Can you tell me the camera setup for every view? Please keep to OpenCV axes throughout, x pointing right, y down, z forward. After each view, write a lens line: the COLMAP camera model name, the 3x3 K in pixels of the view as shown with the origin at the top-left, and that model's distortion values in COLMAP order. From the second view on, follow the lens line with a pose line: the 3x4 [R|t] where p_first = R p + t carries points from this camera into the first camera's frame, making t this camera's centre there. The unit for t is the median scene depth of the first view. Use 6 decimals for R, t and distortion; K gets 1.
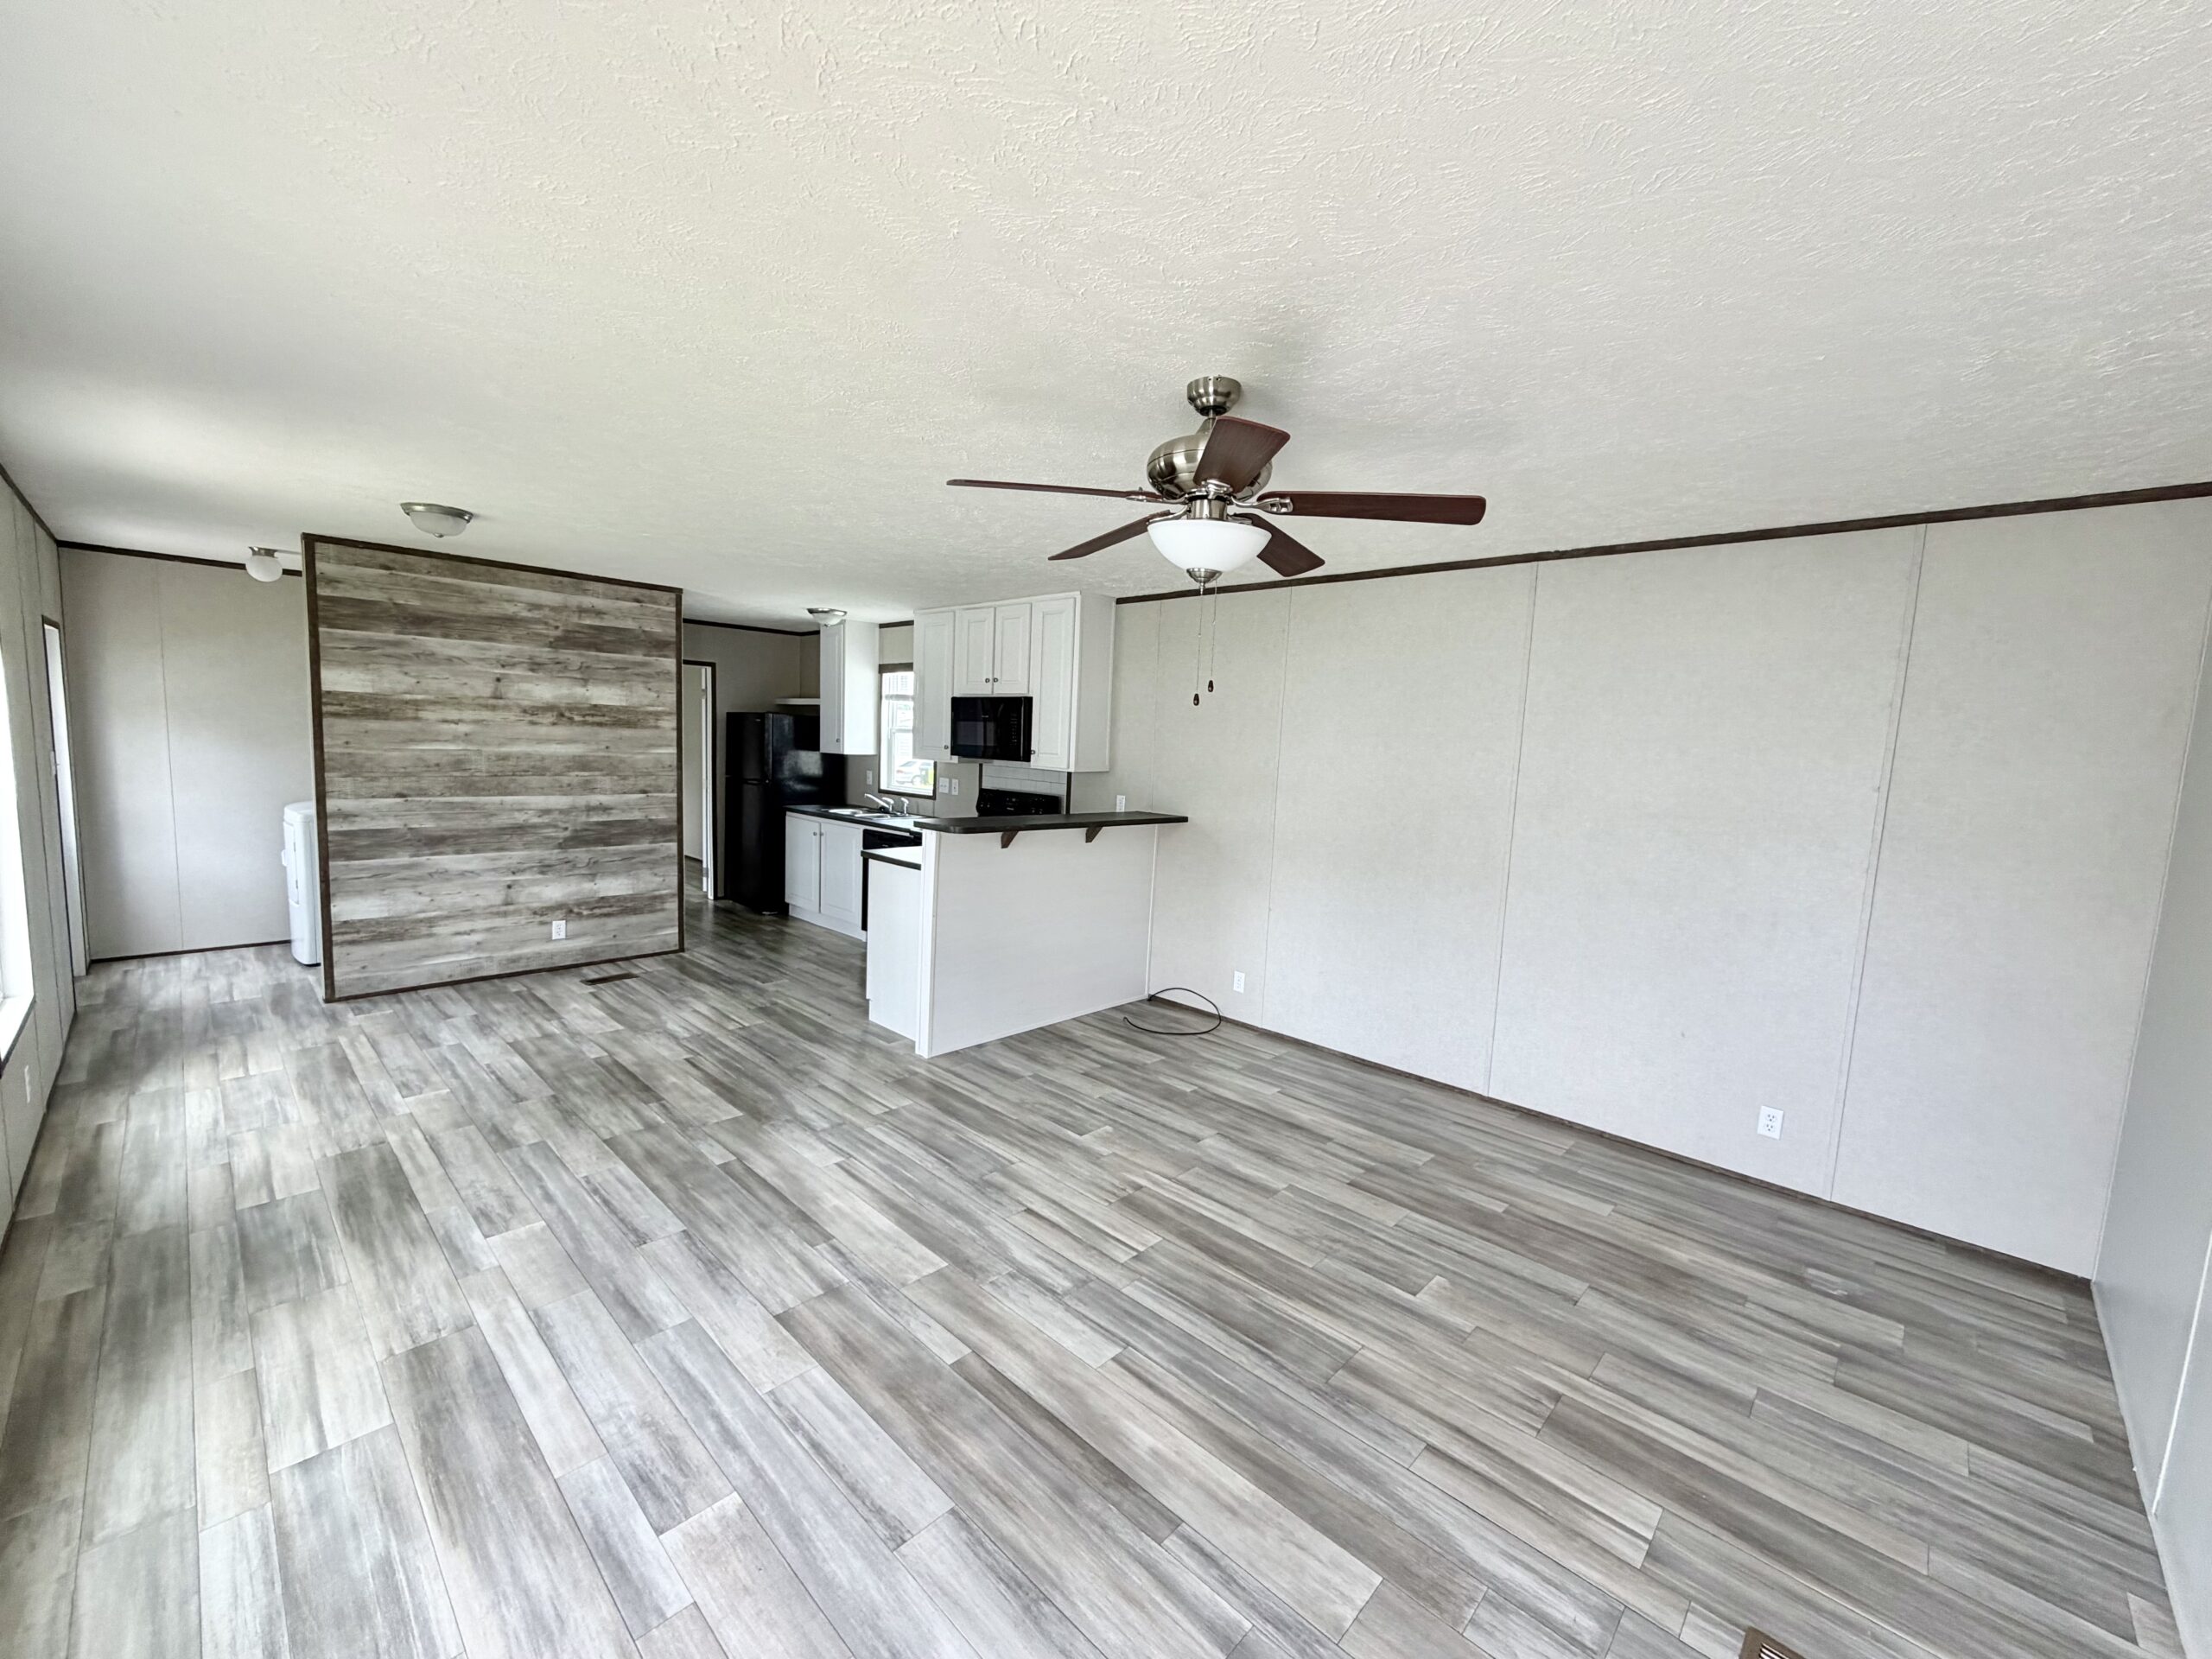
lens RADIAL K [[888.2, 0, 1096.3], [0, 888.2, 845.6], [0, 0, 1]] dist [0.010917, -0.000593]
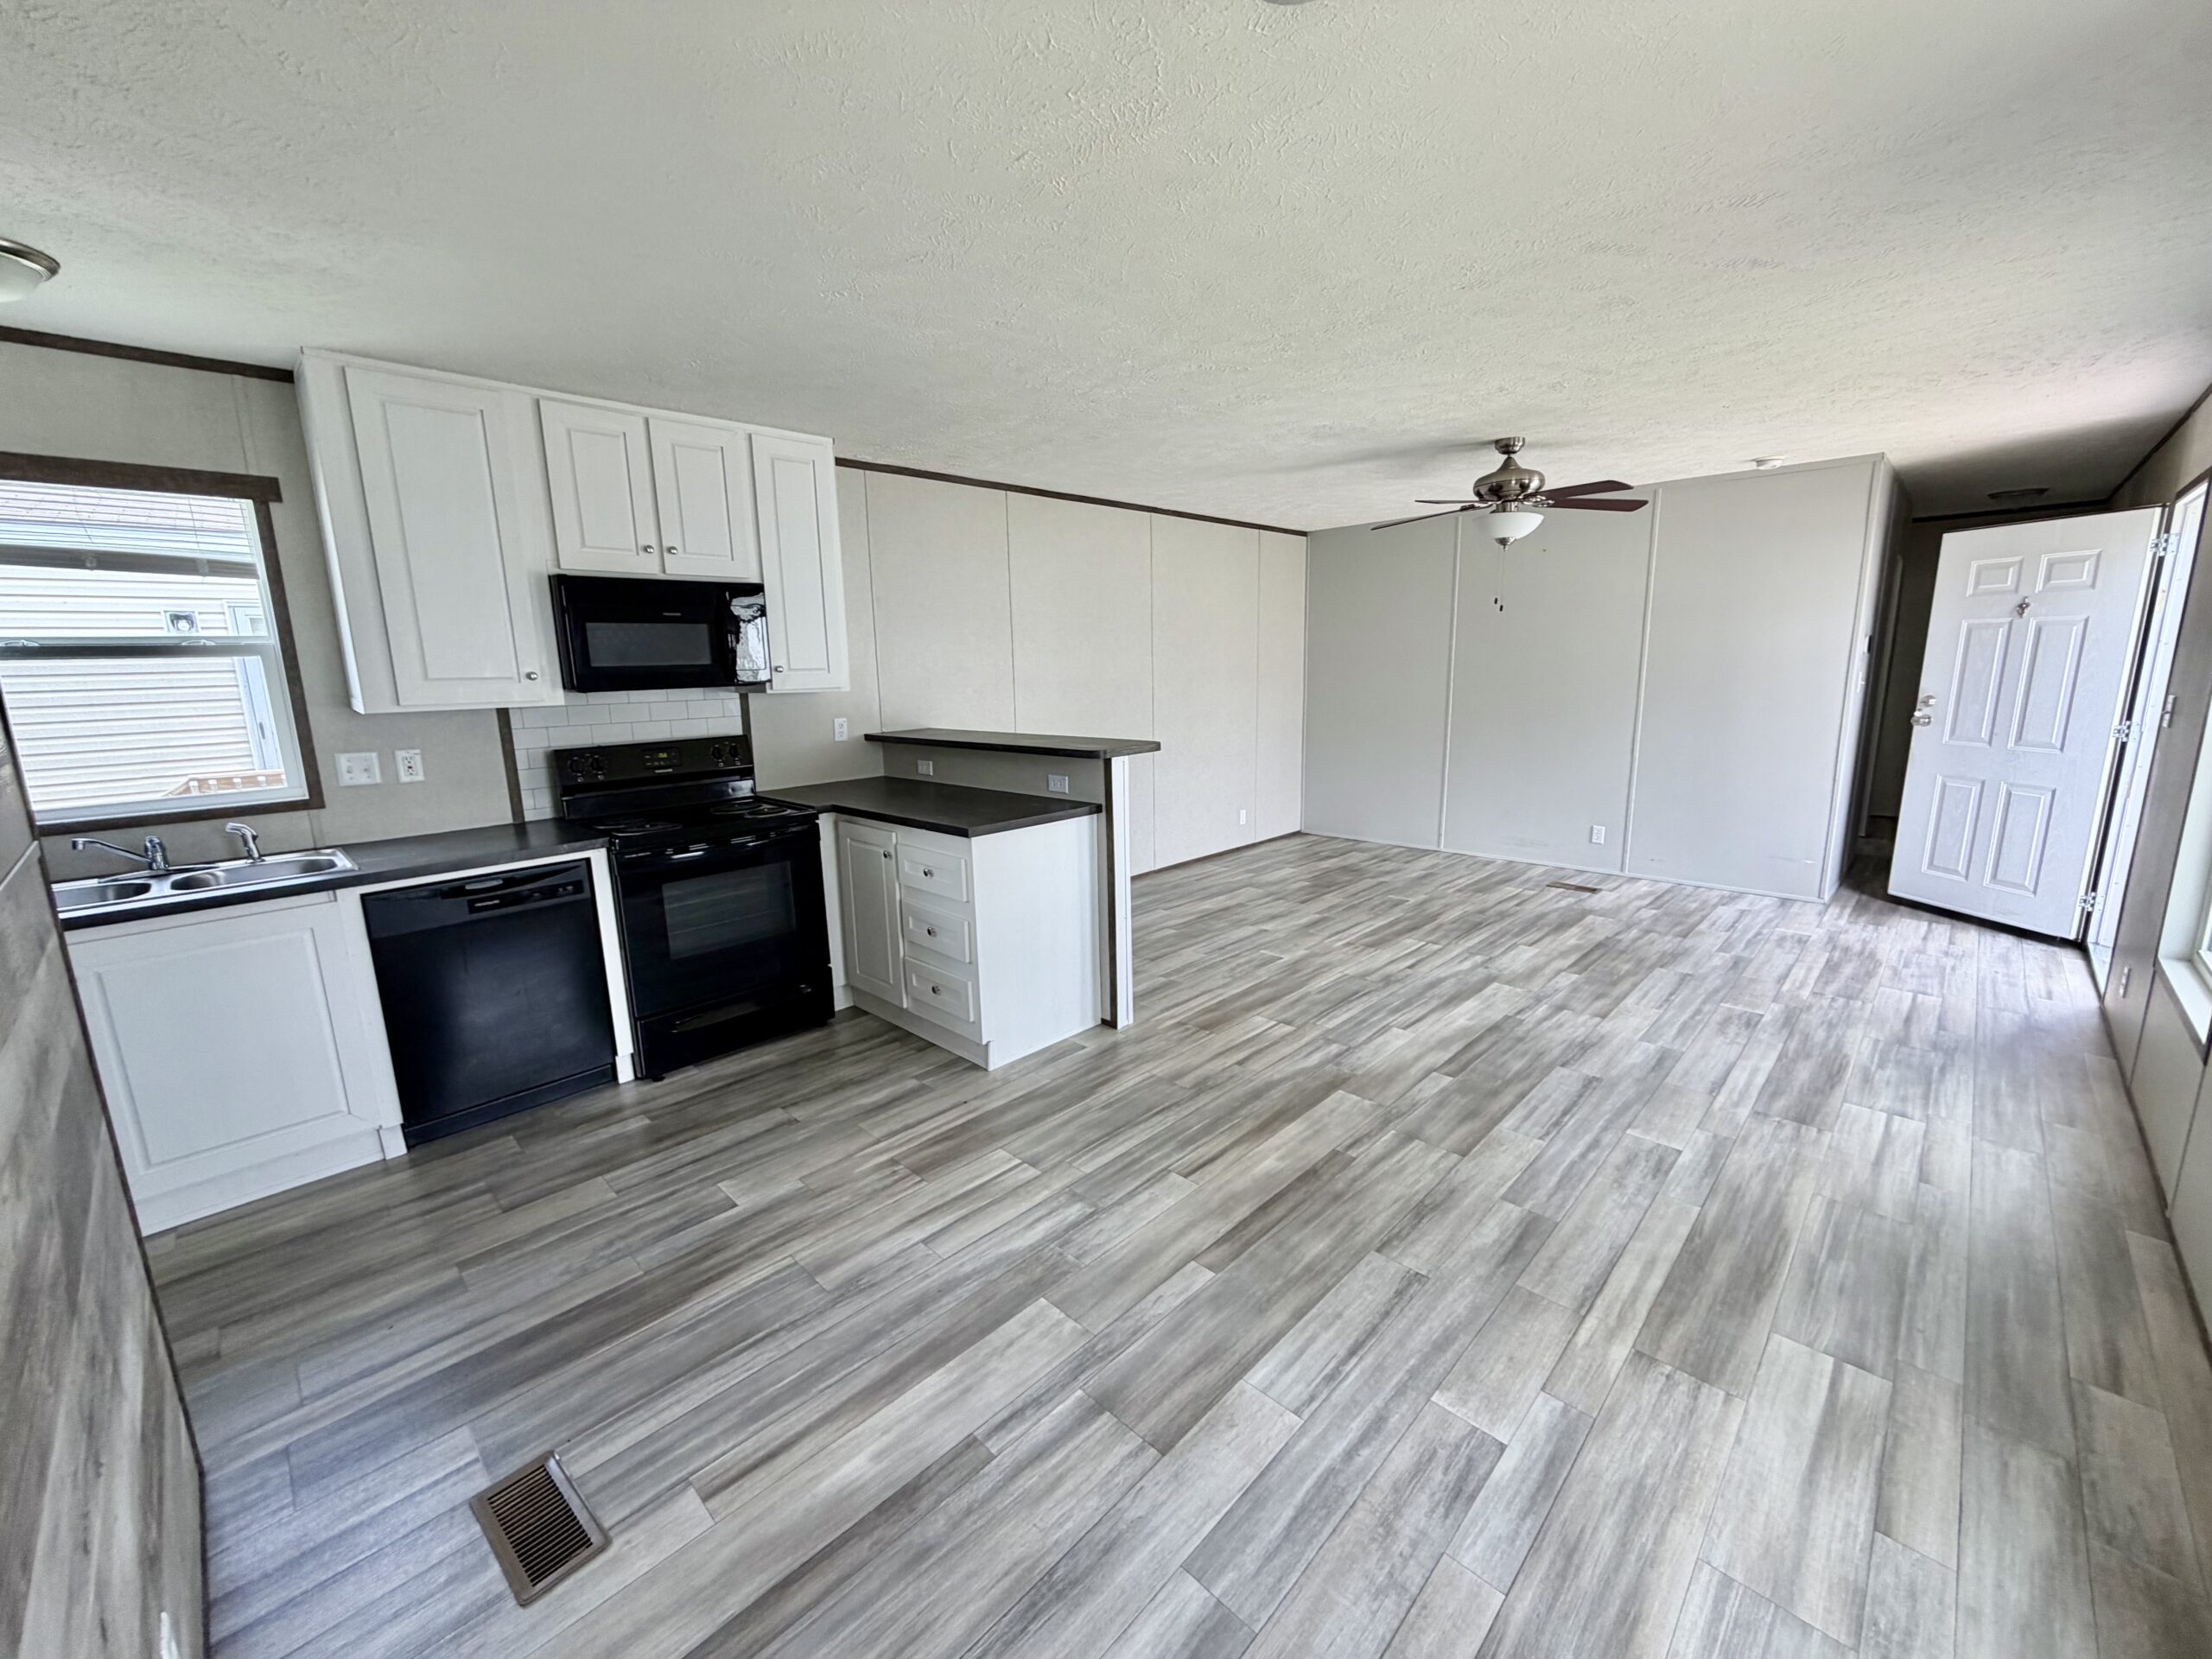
lens RADIAL K [[888.2, 0, 1101.7], [0, 888.2, 822.2], [0, 0, 1]] dist [0.010917, -0.000593]
pose [[-0.003973, -0.221115, 0.975240, -1.303660], [0.136654, 0.965978, 0.219572, -0.185480], [-0.990611, 0.134143, 0.026378, 1.299175]]
